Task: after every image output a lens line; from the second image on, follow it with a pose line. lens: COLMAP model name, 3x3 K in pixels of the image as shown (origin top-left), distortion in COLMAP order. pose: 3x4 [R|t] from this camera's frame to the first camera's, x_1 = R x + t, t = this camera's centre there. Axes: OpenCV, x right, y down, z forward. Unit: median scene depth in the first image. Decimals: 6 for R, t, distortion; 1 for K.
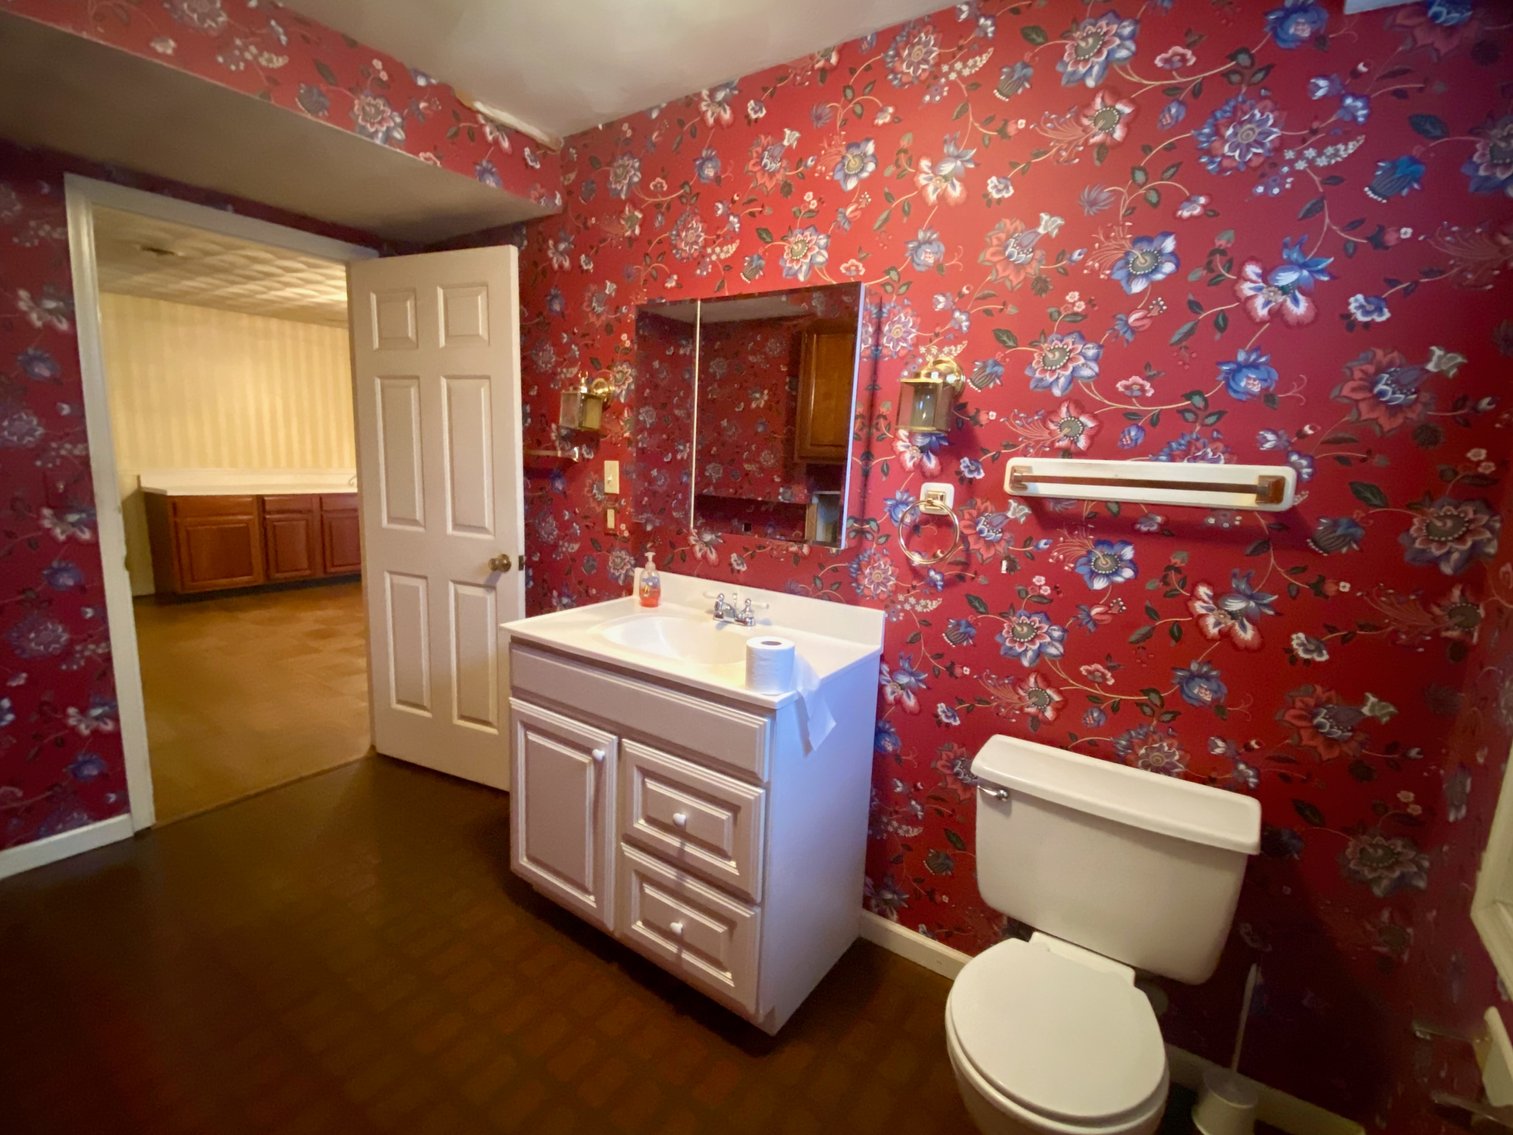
lens RADIAL K [[691.3, 0, 759.8], [0, 691.3, 557.9], [0, 0, 1]] dist [0.034243, -0.004804]
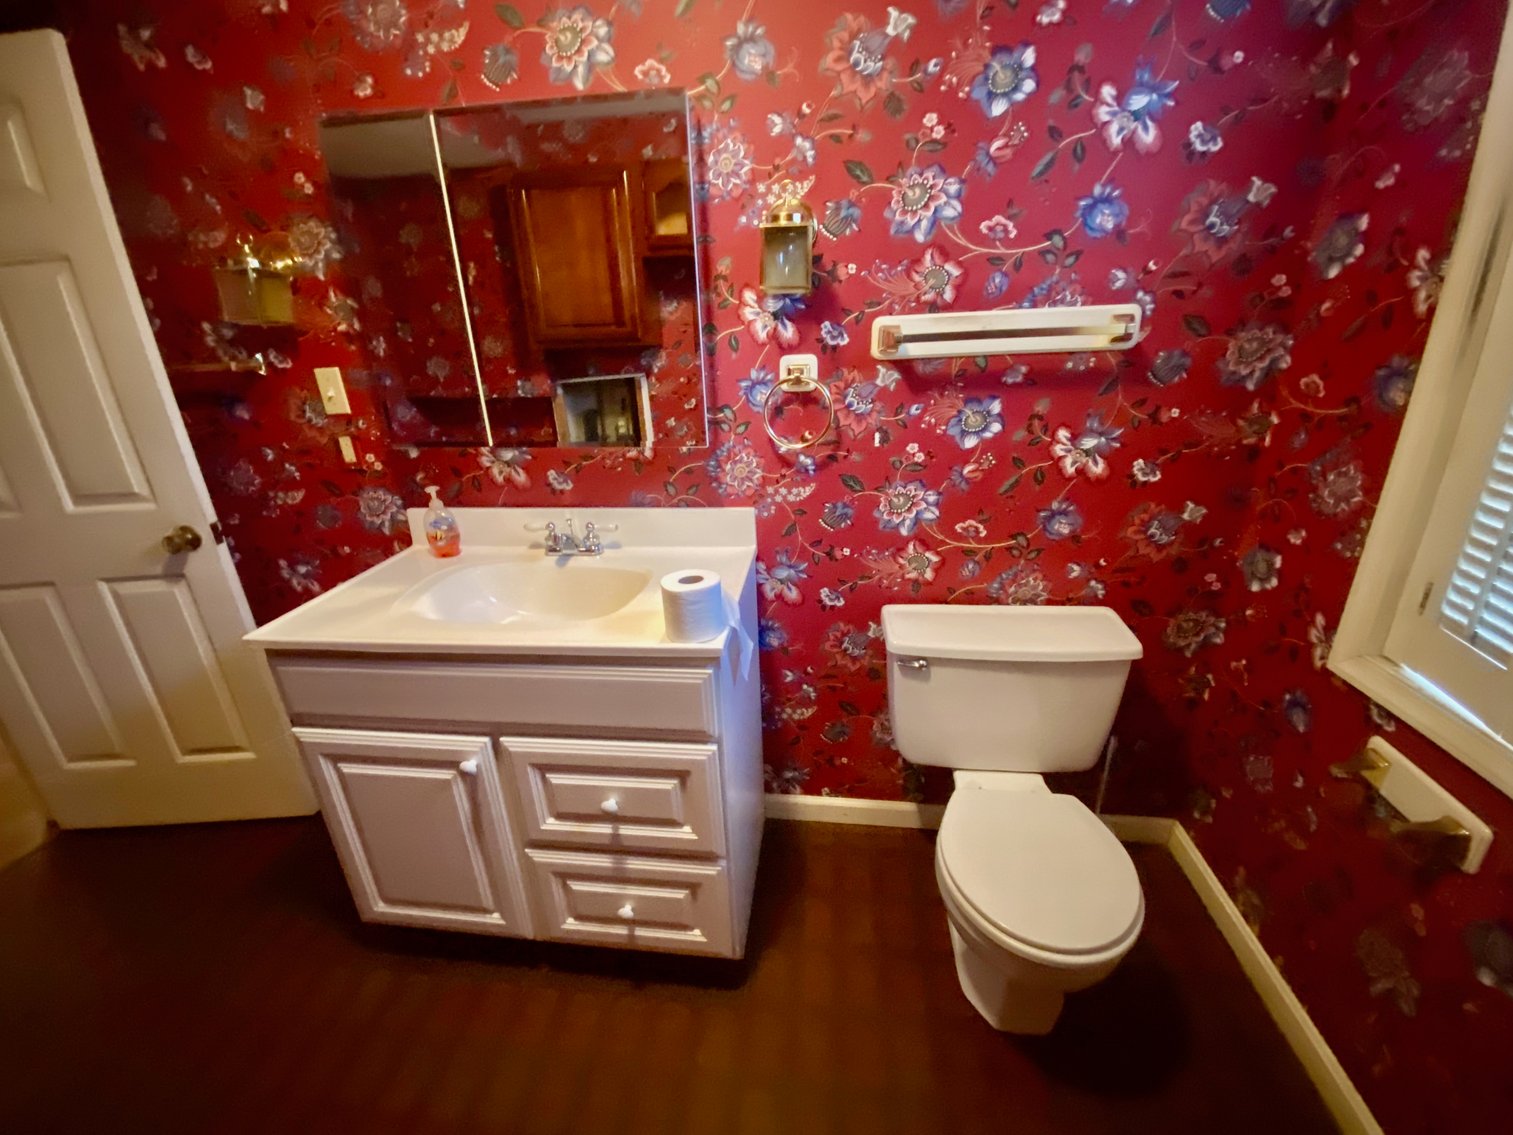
lens RADIAL K [[632.7, 0, 765.5], [0, 632.7, 563.7], [0, 0, 1]] dist [0.012210, -0.008141]
pose [[0.888836, -0.231580, 0.395400, -0.171379], [0.147013, 0.961397, 0.232600, -0.047840], [-0.434002, -0.148614, 0.888570, 0.273455]]
